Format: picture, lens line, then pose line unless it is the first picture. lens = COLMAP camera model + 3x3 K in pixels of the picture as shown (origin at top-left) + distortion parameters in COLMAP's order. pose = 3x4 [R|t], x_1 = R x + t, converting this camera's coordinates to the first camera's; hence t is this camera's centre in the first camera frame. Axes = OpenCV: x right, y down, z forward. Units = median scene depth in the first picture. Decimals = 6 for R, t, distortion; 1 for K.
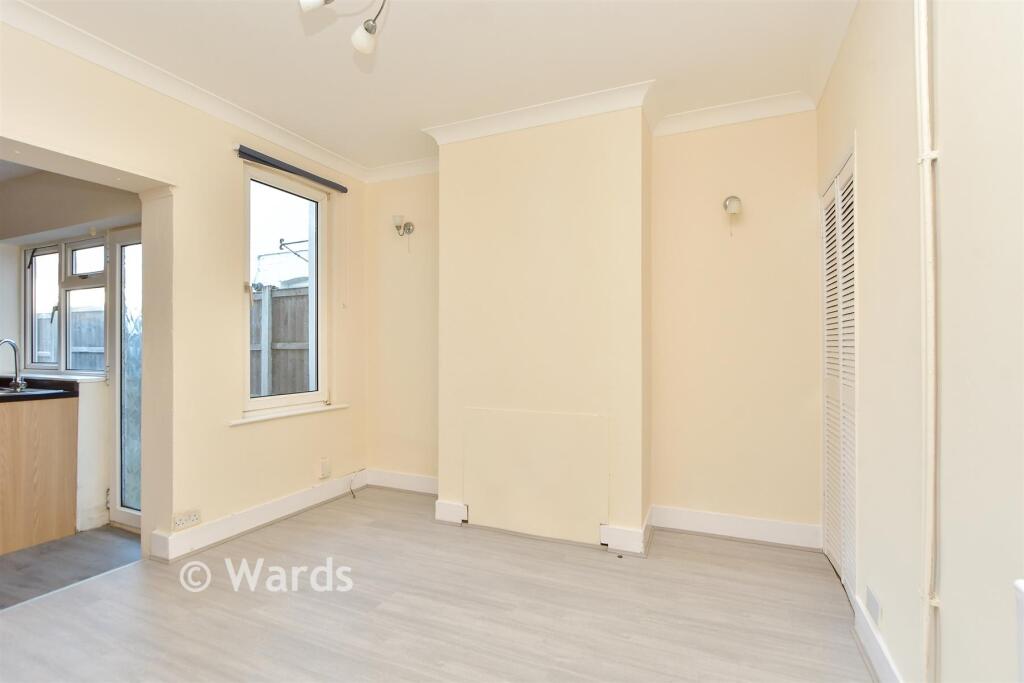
lens RADIAL K [[490.1, 0, 512.0], [0, 490.1, 341.5], [0, 0, 1]] dist [-0.000107, -0.000306]
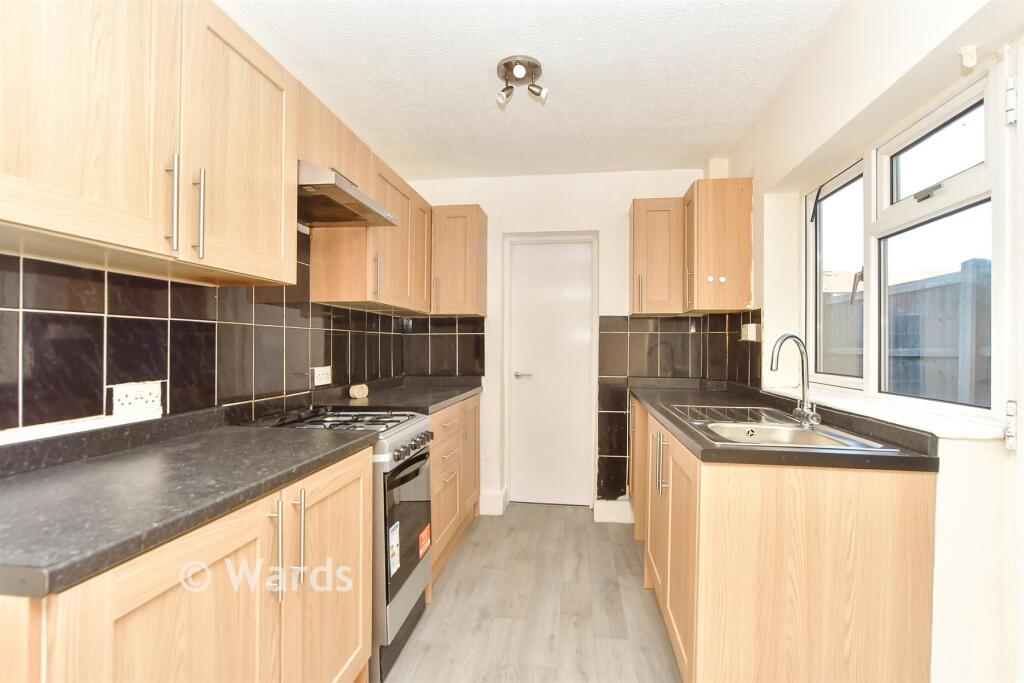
lens RADIAL K [[490.1, 0, 512.0], [0, 490.1, 341.5], [0, 0, 1]] dist [-0.000107, -0.000306]
pose [[0.281033, -0.001682, -0.959697, -0.577280], [-0.000118, 0.999998, -0.001787, 0.006206], [0.959698, 0.000615, 0.281033, 0.533218]]
